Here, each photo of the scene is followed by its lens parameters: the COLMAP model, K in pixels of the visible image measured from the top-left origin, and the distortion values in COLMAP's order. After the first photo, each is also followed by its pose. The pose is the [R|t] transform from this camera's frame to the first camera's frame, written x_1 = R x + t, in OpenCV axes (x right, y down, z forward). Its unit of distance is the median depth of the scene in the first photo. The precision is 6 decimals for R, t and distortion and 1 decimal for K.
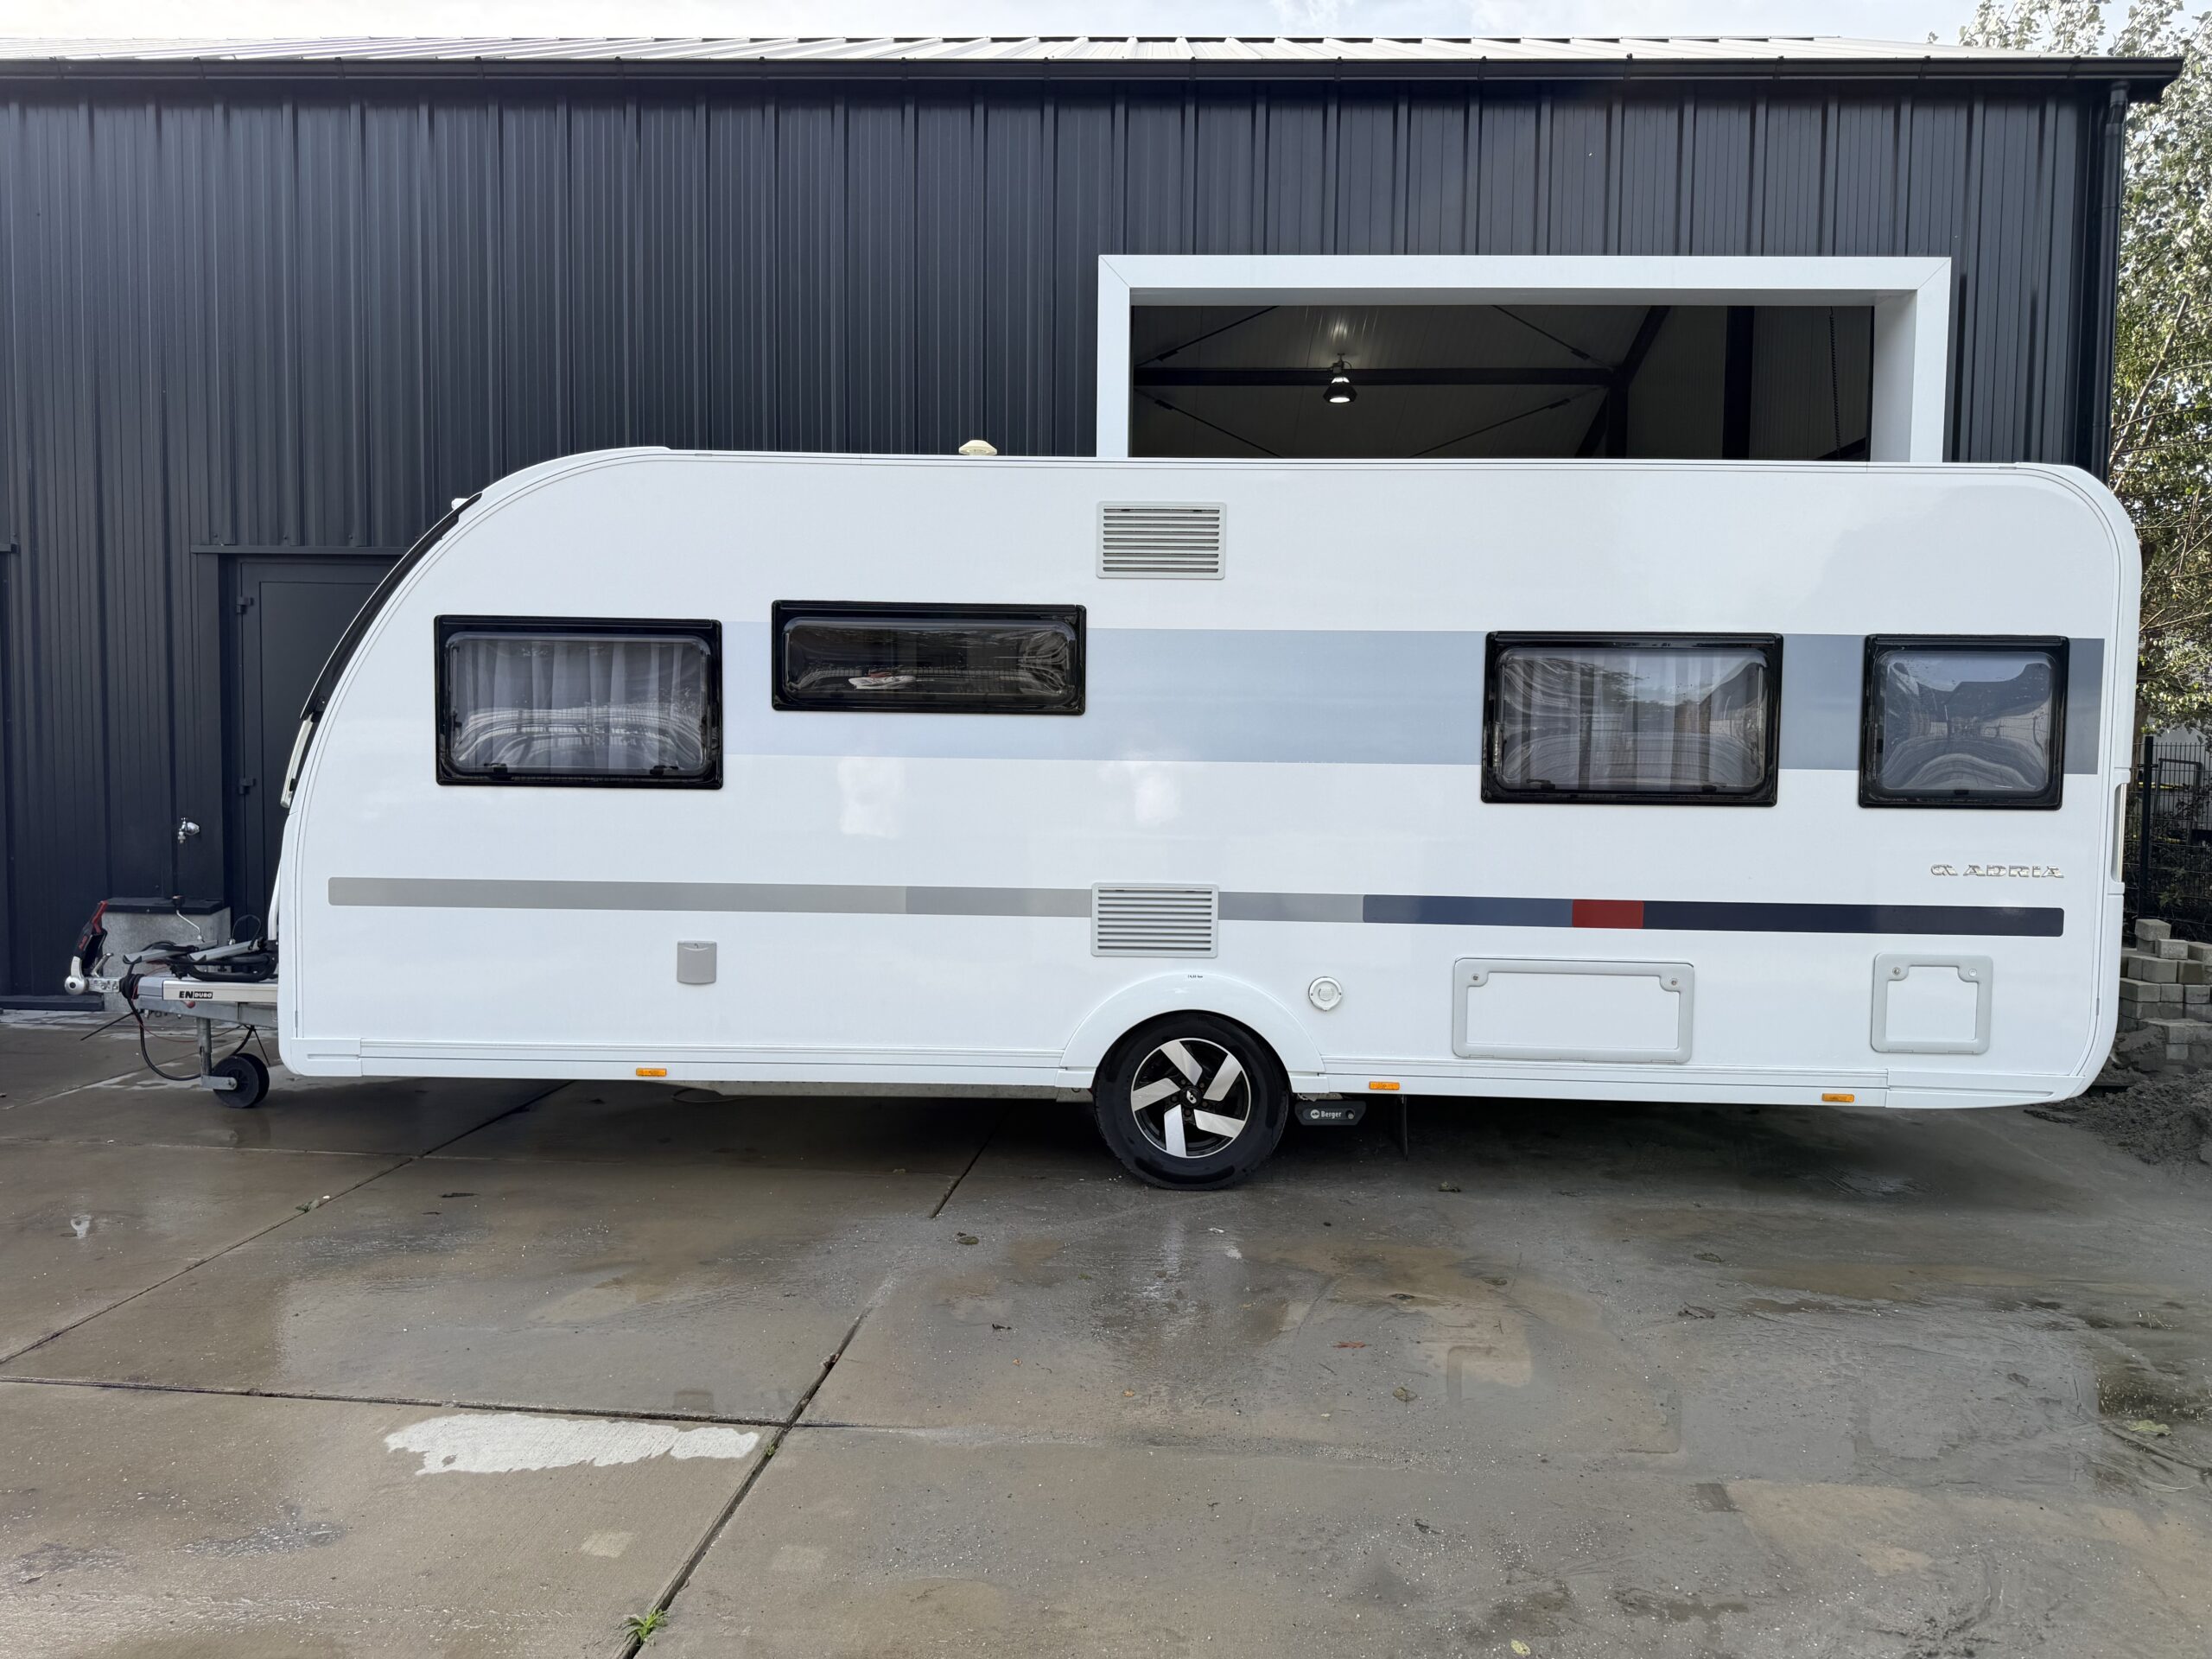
lens RADIAL K [[1583.5, 0, 1082.1], [0, 1583.5, 838.3], [0, 0, 1]] dist [0.021319, -0.021099]
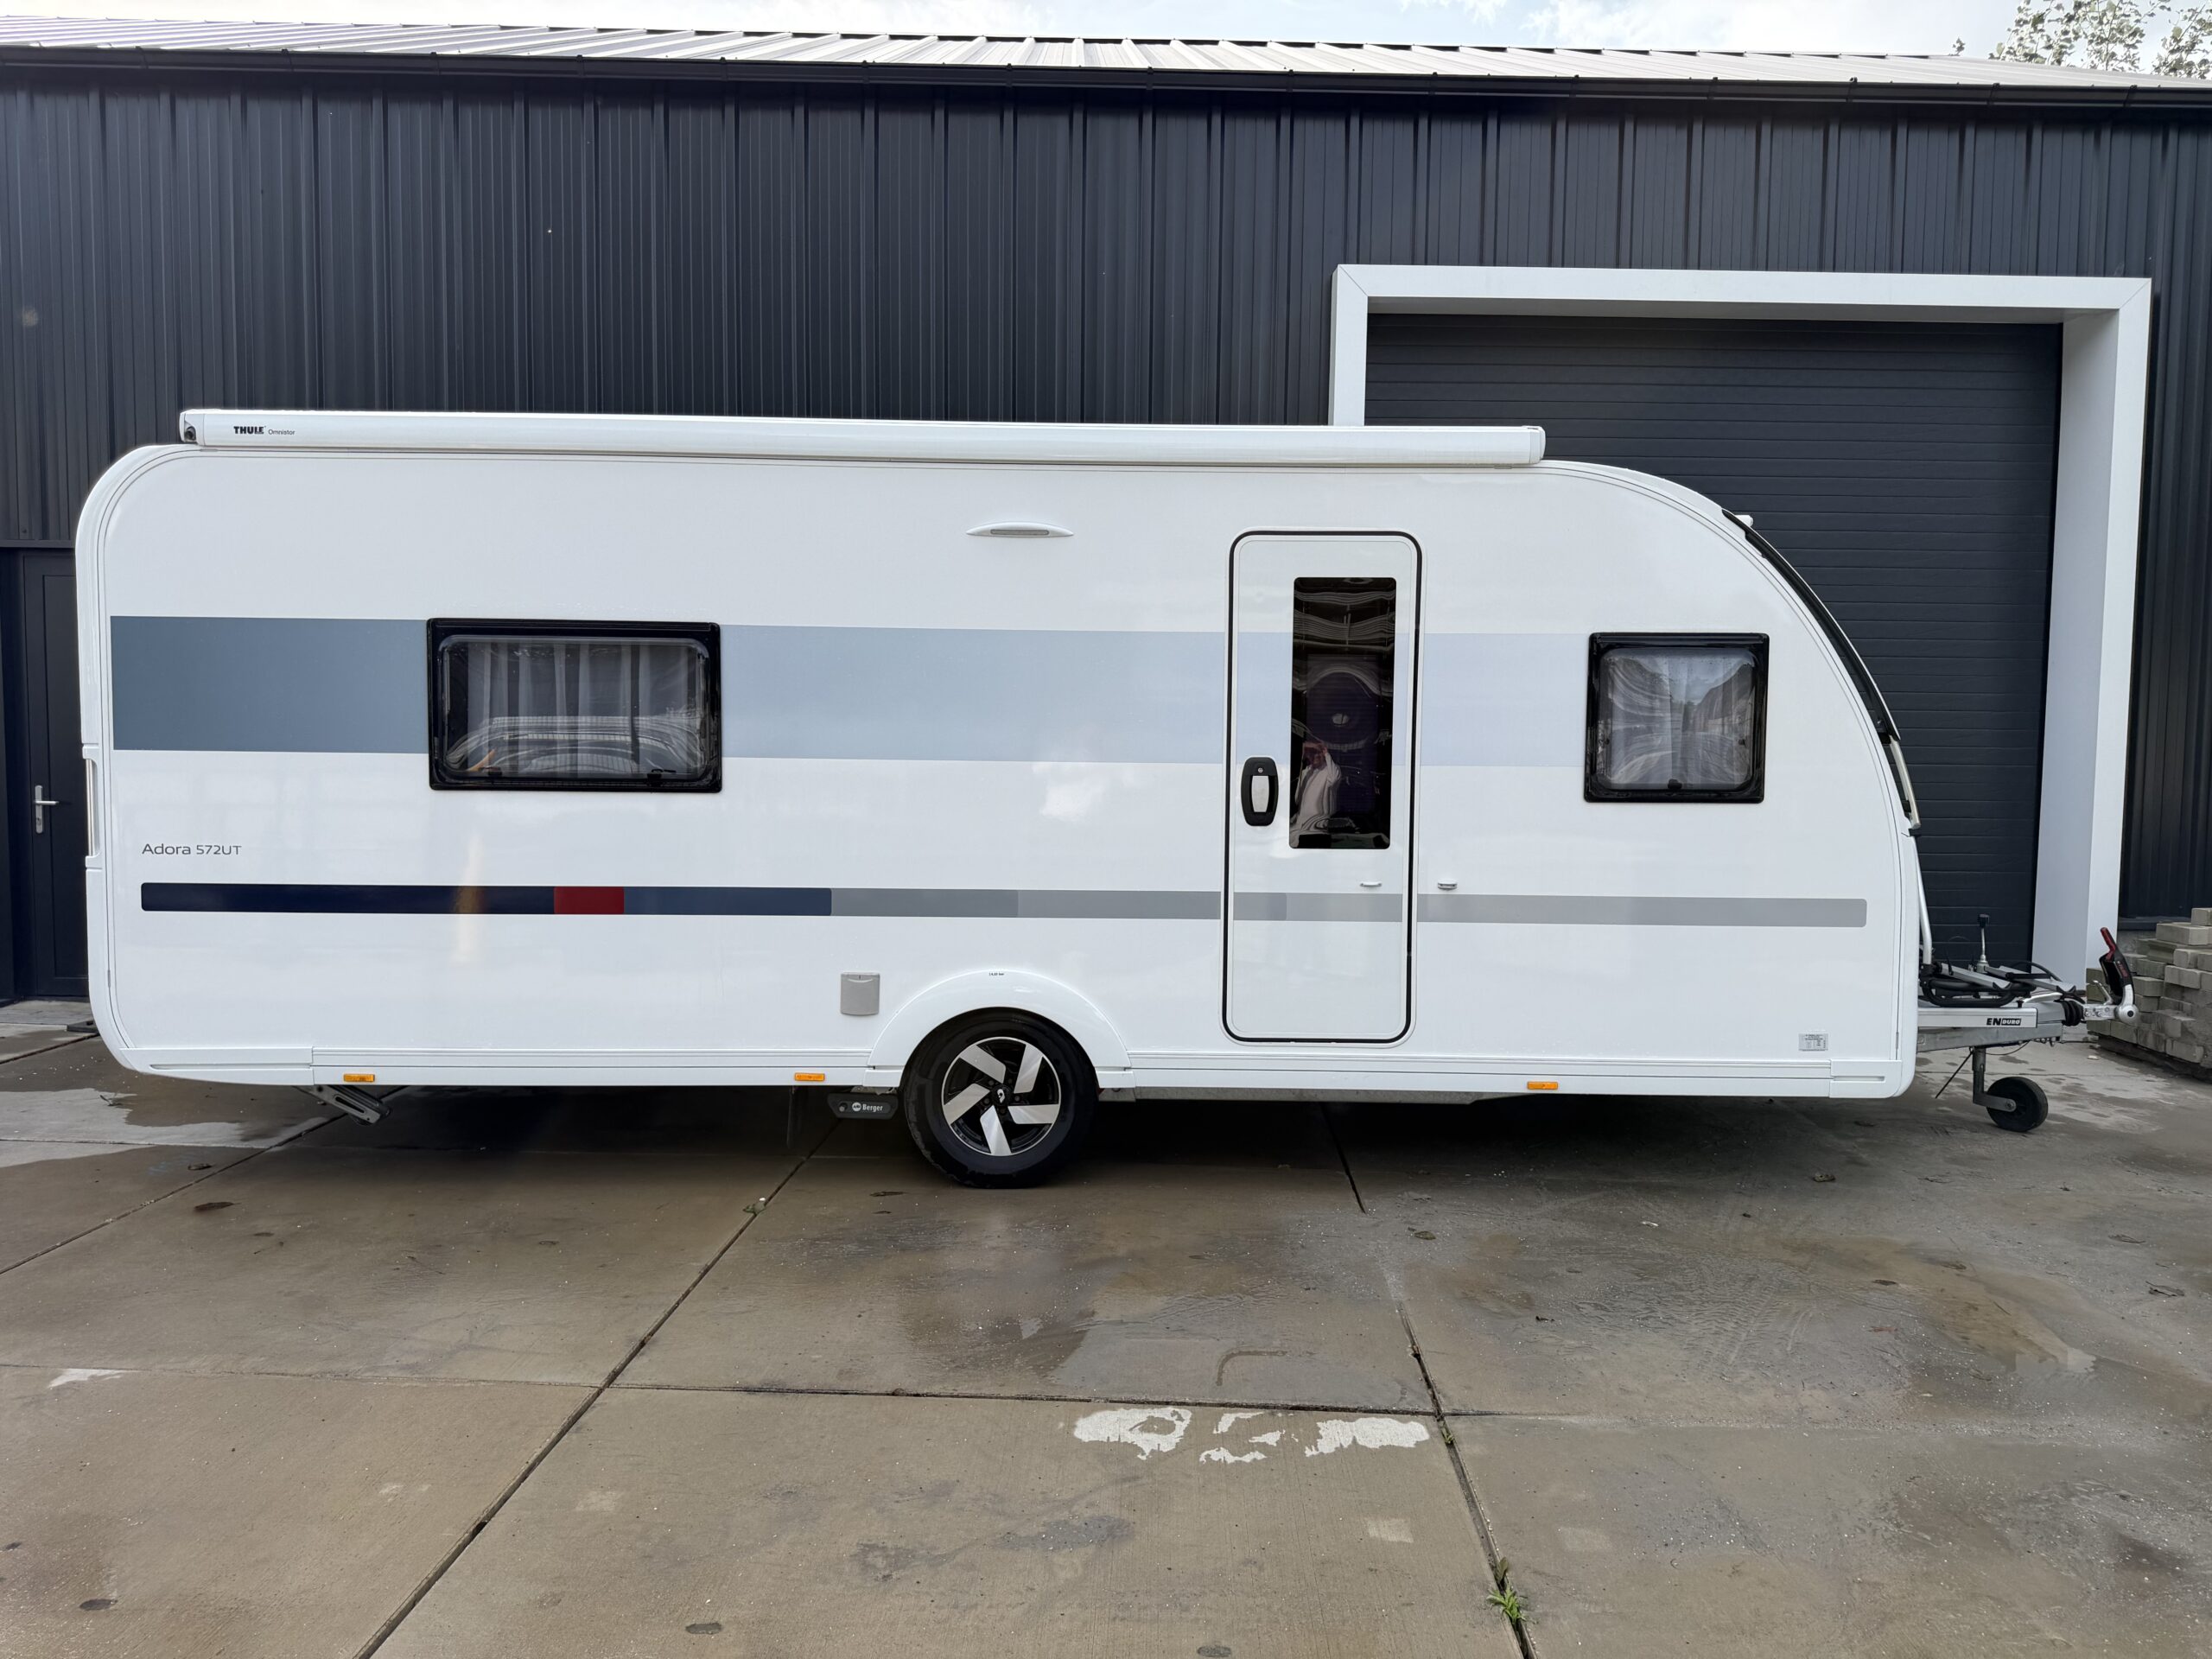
lens RADIAL K [[1583.5, 0, 1102.7], [0, 1583.5, 832.0], [0, 0, 1]] dist [0.021319, -0.021099]
pose [[0.998934, -0.002023, 0.046125, -0.279521], [0.002324, 0.999976, -0.006478, 0.001732], [-0.046111, 0.006579, 0.998915, -0.005568]]
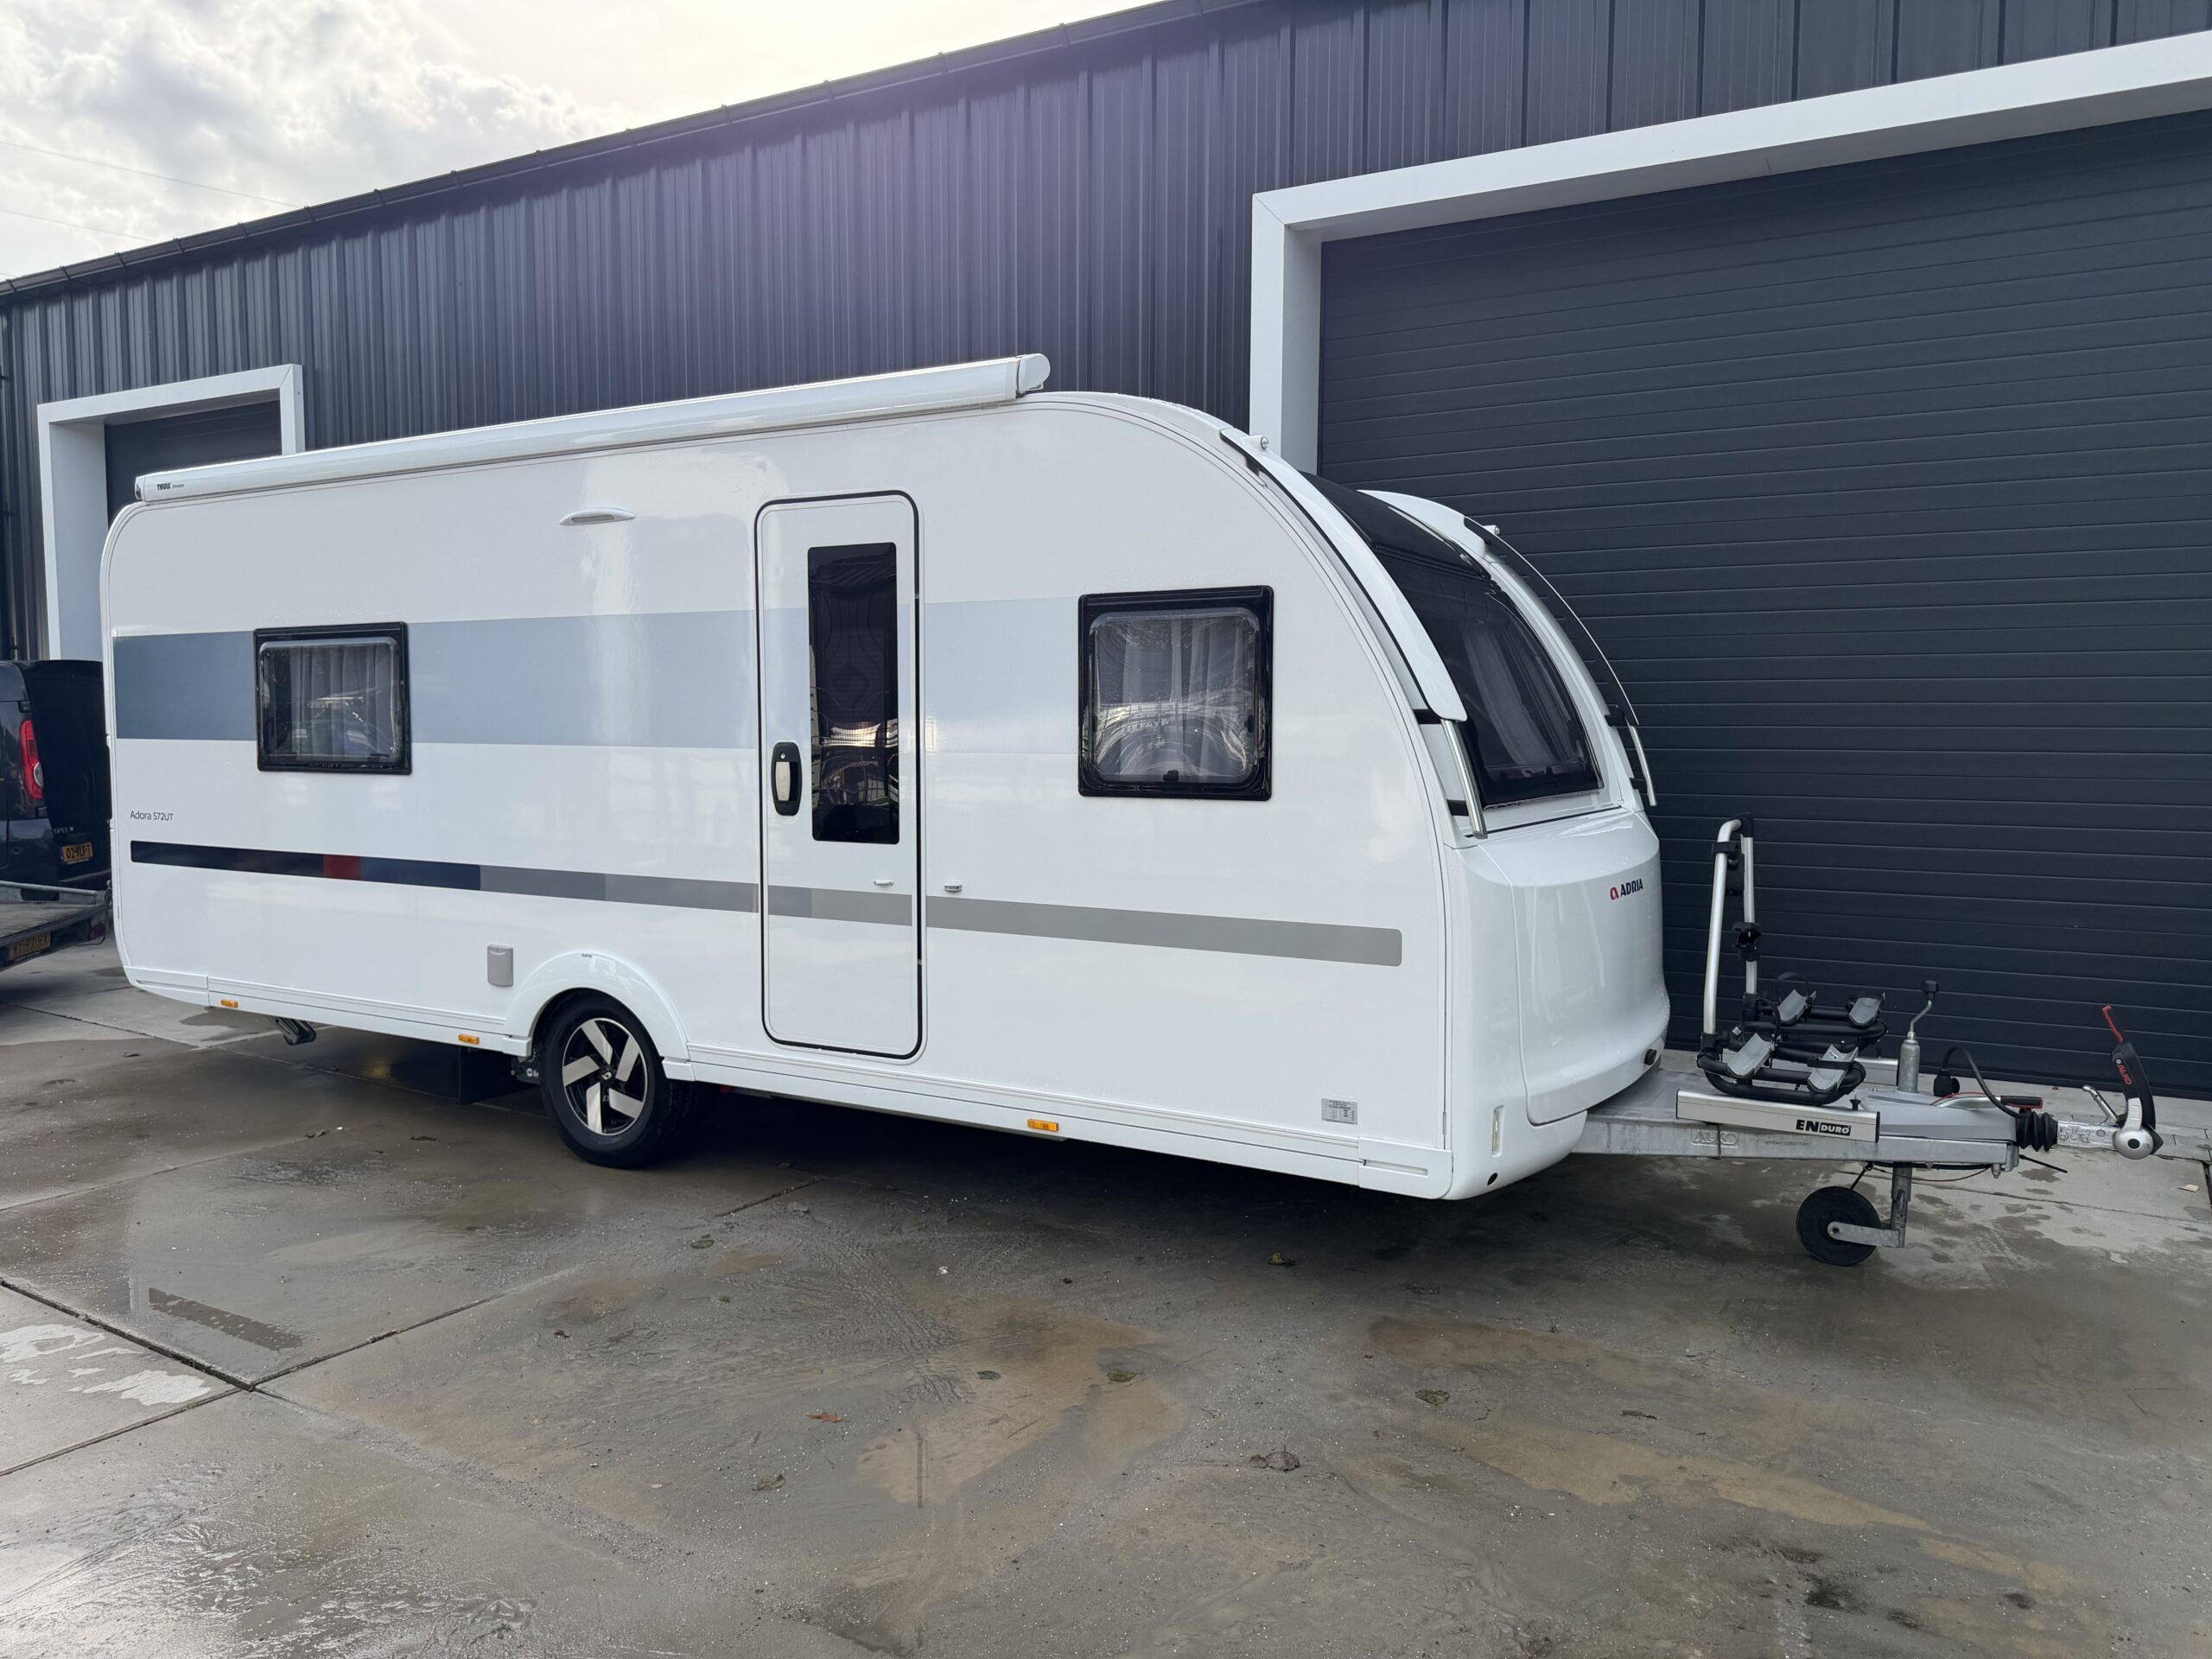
lens RADIAL K [[1583.5, 0, 1086.7], [0, 1583.5, 823.9], [0, 0, 1]] dist [0.021319, -0.021099]
pose [[0.894276, 0.020399, -0.447050, 0.522664], [-0.019980, 0.999784, 0.005653, -0.012048], [0.447069, 0.003877, 0.894491, 0.214558]]
